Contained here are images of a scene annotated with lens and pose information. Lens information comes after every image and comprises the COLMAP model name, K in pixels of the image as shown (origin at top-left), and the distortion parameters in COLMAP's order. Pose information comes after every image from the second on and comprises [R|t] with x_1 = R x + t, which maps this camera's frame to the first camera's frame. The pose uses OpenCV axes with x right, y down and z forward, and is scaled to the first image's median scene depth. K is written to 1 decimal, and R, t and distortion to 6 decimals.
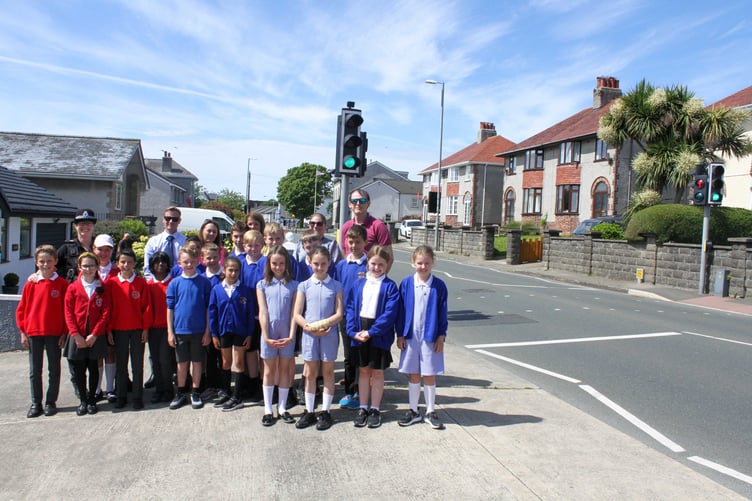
lens RADIAL K [[641.6, 0, 369.1], [0, 641.6, 257.6], [0, 0, 1]] dist [-0.164336, 0.147981]
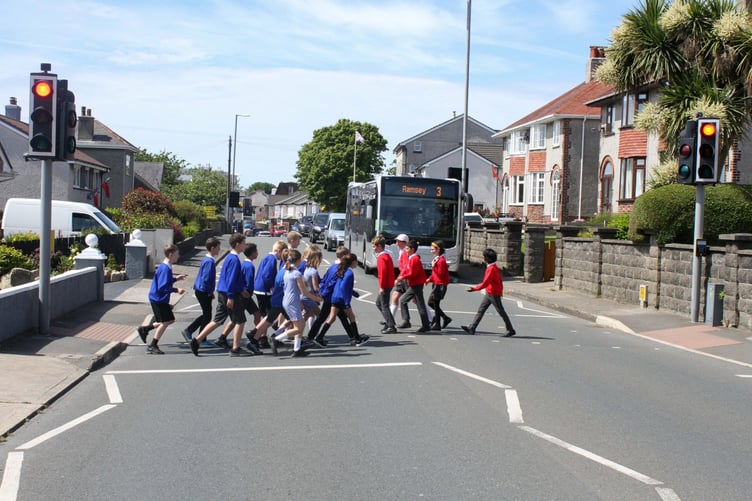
lens RADIAL K [[1118.0, 0, 368.2], [0, 1118.0, 251.8], [0, 0, 1]] dist [-0.046349, 0.052530]
pose [[0.991556, -0.008166, -0.129418, 0.263645], [0.004910, 0.999664, -0.025459, 0.009938], [0.129582, 0.024608, 0.991263, -0.141681]]
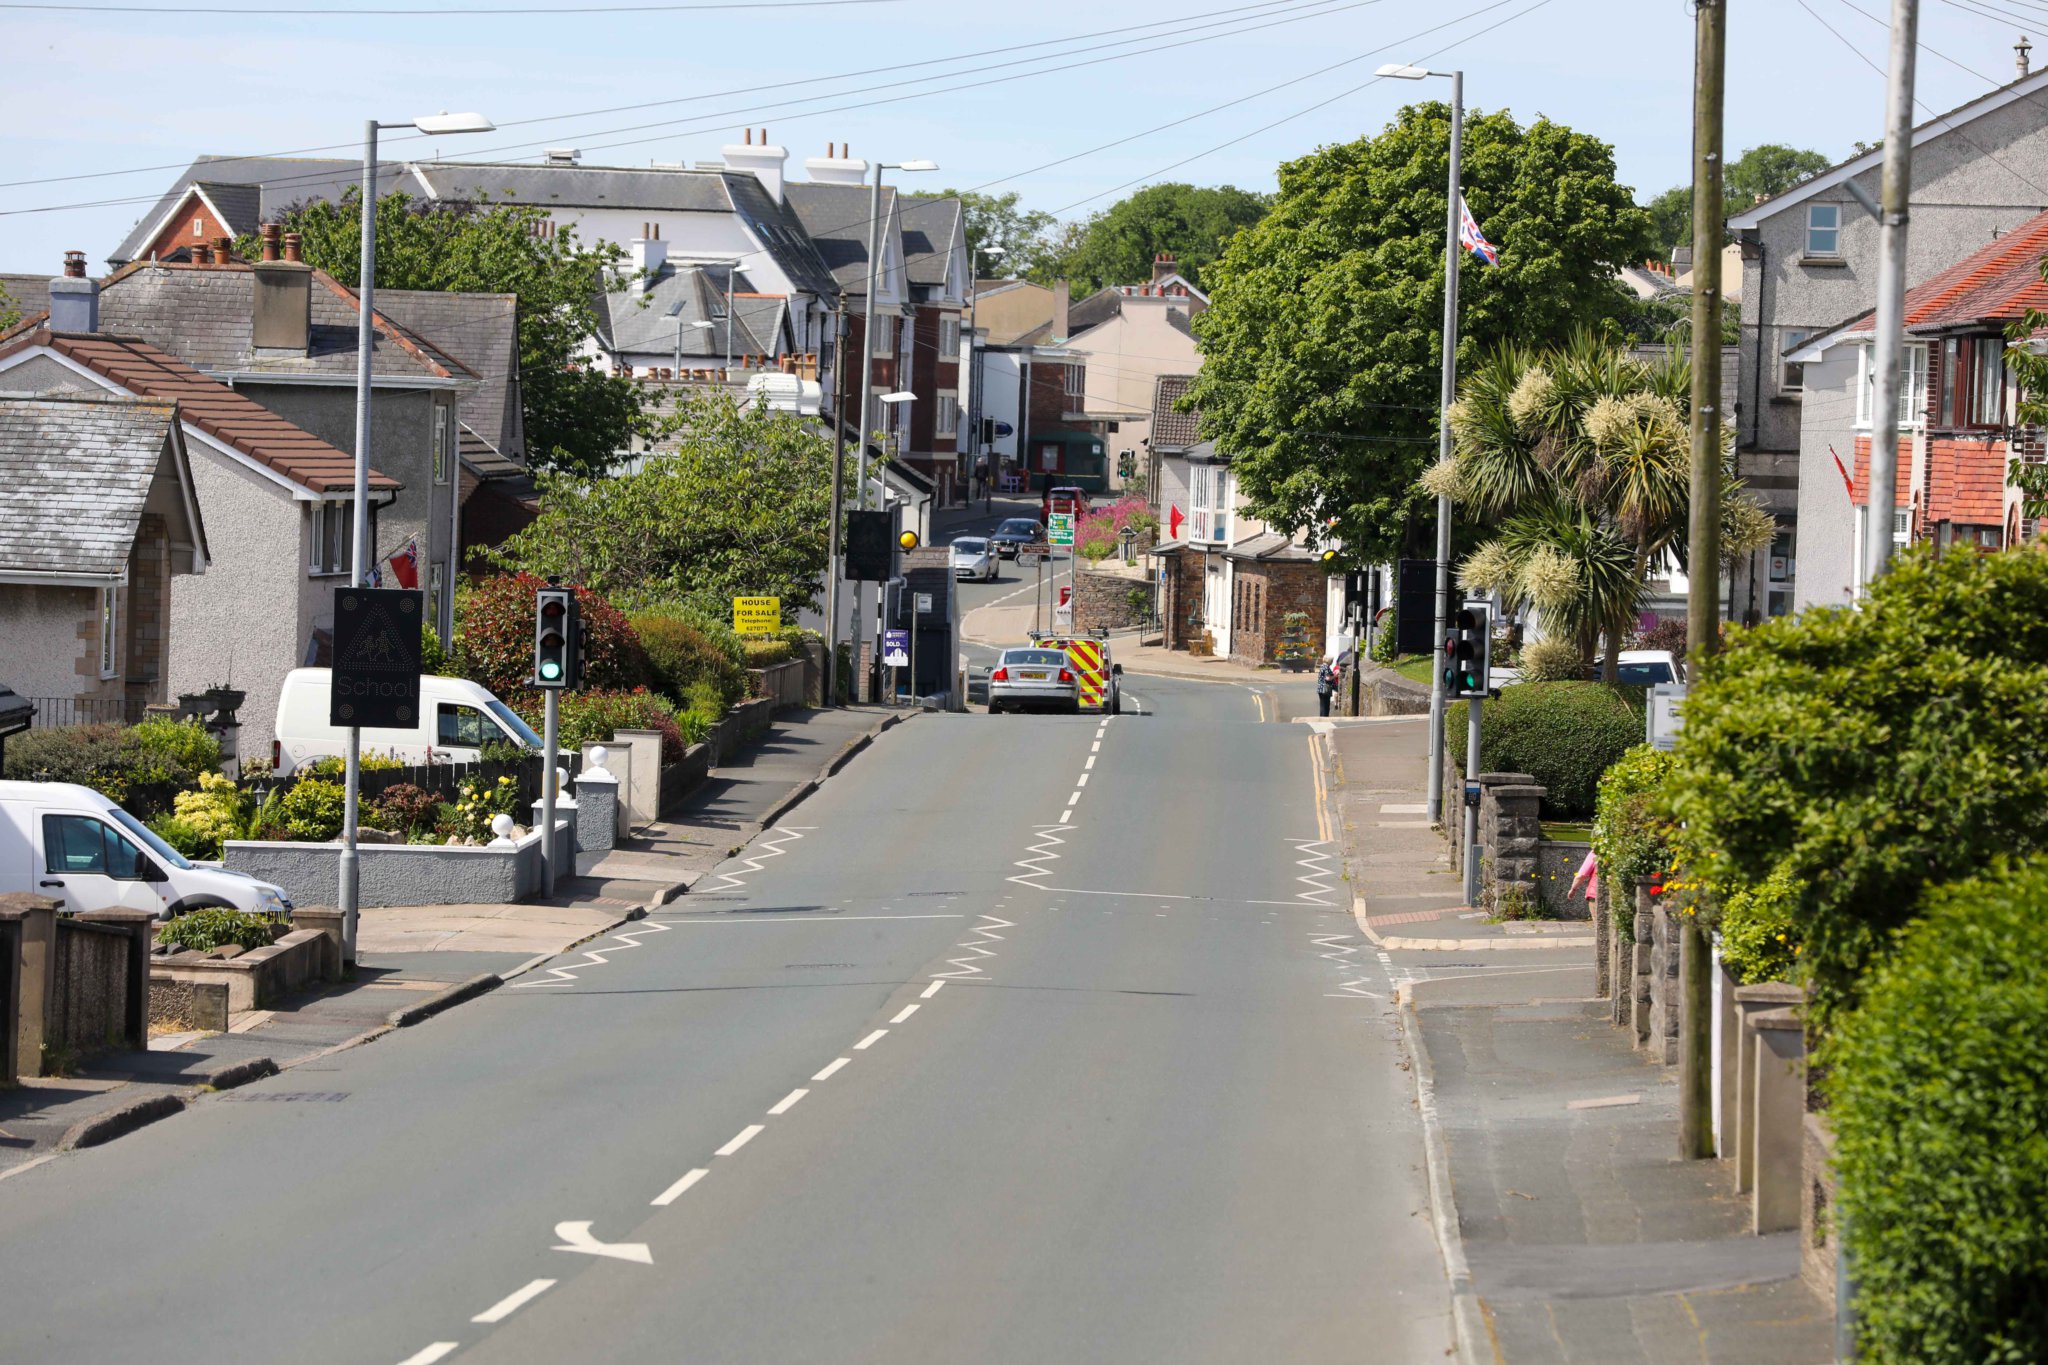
lens RADIAL K [[12062.0, 0, 1024.0], [0, 12062.0, 682.5], [0, 0, 1]] dist [1.792908, 20.217582]
pose [[0.968732, -0.008474, -0.247965, 1.729820], [0.000907, 0.999531, -0.030618, 0.120391], [0.248108, 0.029436, 0.968285, -5.359171]]
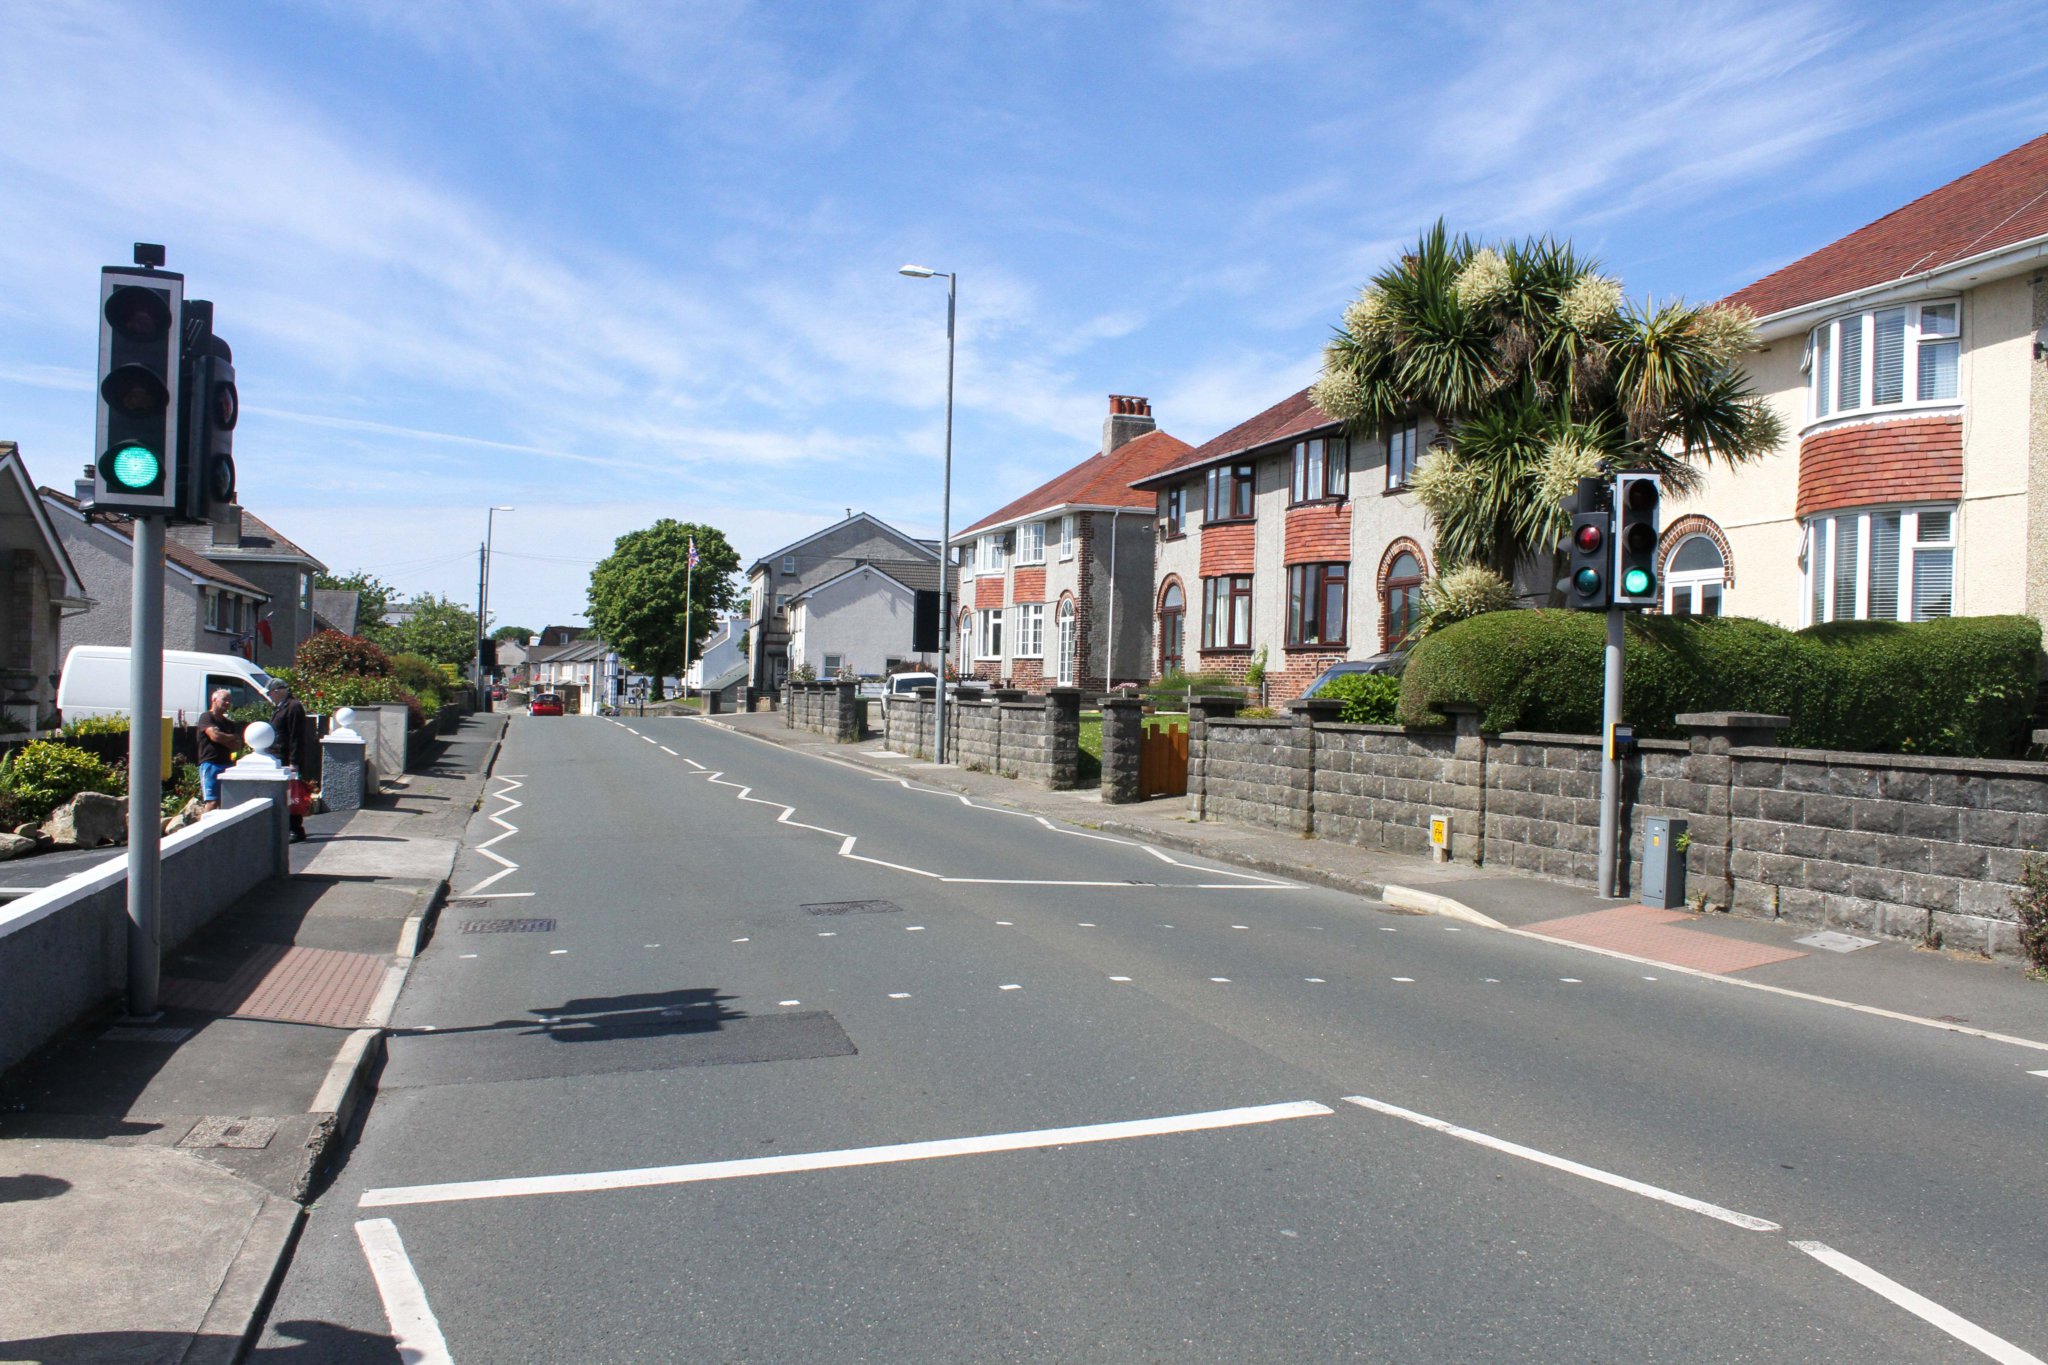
lens RADIAL K [[1721.8, 0, 1021.3], [0, 1721.8, 703.6], [0, 0, 1]] dist [-0.174792, 0.168421]
pose [[0.997406, -0.016715, 0.070015, 0.143258], [0.019599, 0.998979, -0.040709, -0.006784], [-0.069263, 0.041975, 0.996715, 0.137509]]
